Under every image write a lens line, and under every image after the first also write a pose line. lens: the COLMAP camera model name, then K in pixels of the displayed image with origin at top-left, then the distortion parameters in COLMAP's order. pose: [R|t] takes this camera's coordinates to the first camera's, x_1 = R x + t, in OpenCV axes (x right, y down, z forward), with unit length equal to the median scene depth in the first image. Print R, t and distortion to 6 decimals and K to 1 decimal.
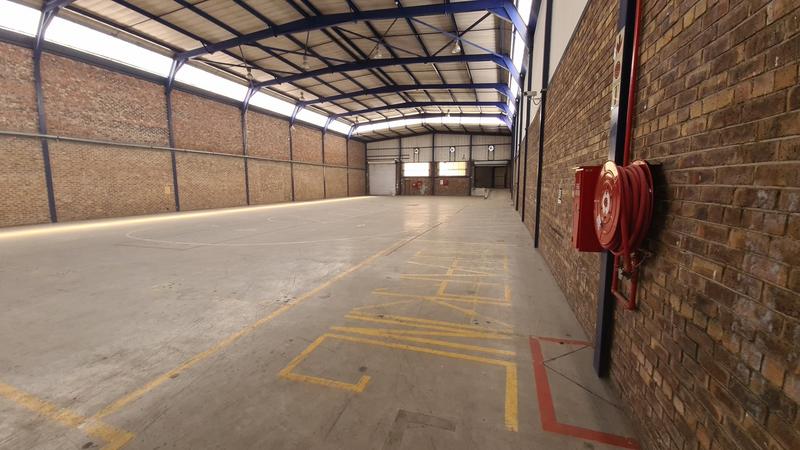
lens RADIAL K [[322.2, 0, 396.5], [0, 322.2, 225.5], [0, 0, 1]] dist [0.005960, -0.006736]
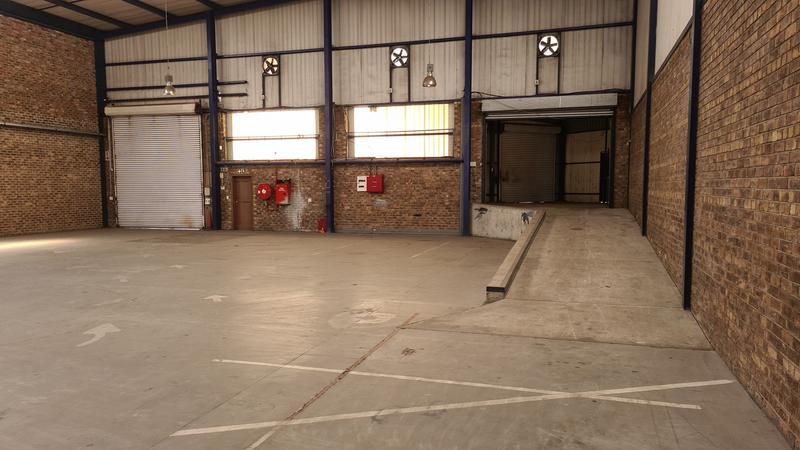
lens RADIAL K [[603.3, 0, 393.4], [0, 603.3, 224.3], [0, 0, 1]] dist [0.103880, 0.002347]
pose [[0.999983, -0.005745, -0.000439, 0.176204], [0.005713, 0.998516, -0.054165, -0.078639], [0.000749, 0.054161, 0.998532, 0.545013]]
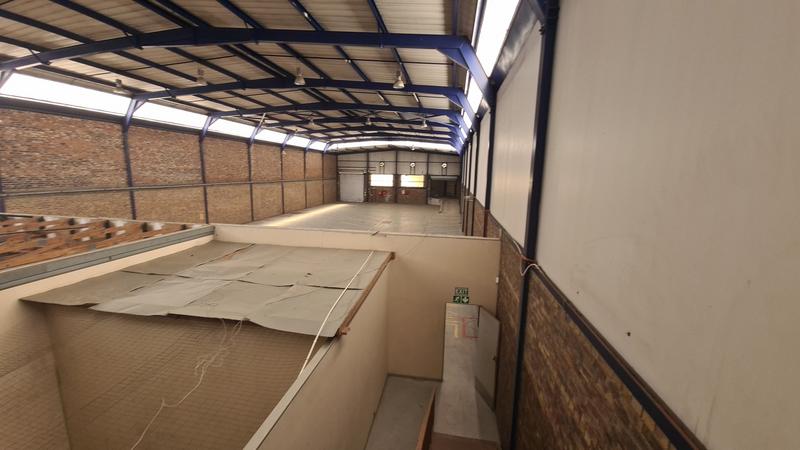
lens RADIAL K [[322.2, 0, 396.2], [0, 322.2, 225.7], [0, 0, 1]] dist [0.005960, -0.006736]
pose [[0.989313, -0.000257, 0.145809, -0.062345], [-0.005518, 0.999216, 0.039205, -0.060795], [-0.145705, -0.039591, 0.988536, -0.181040]]
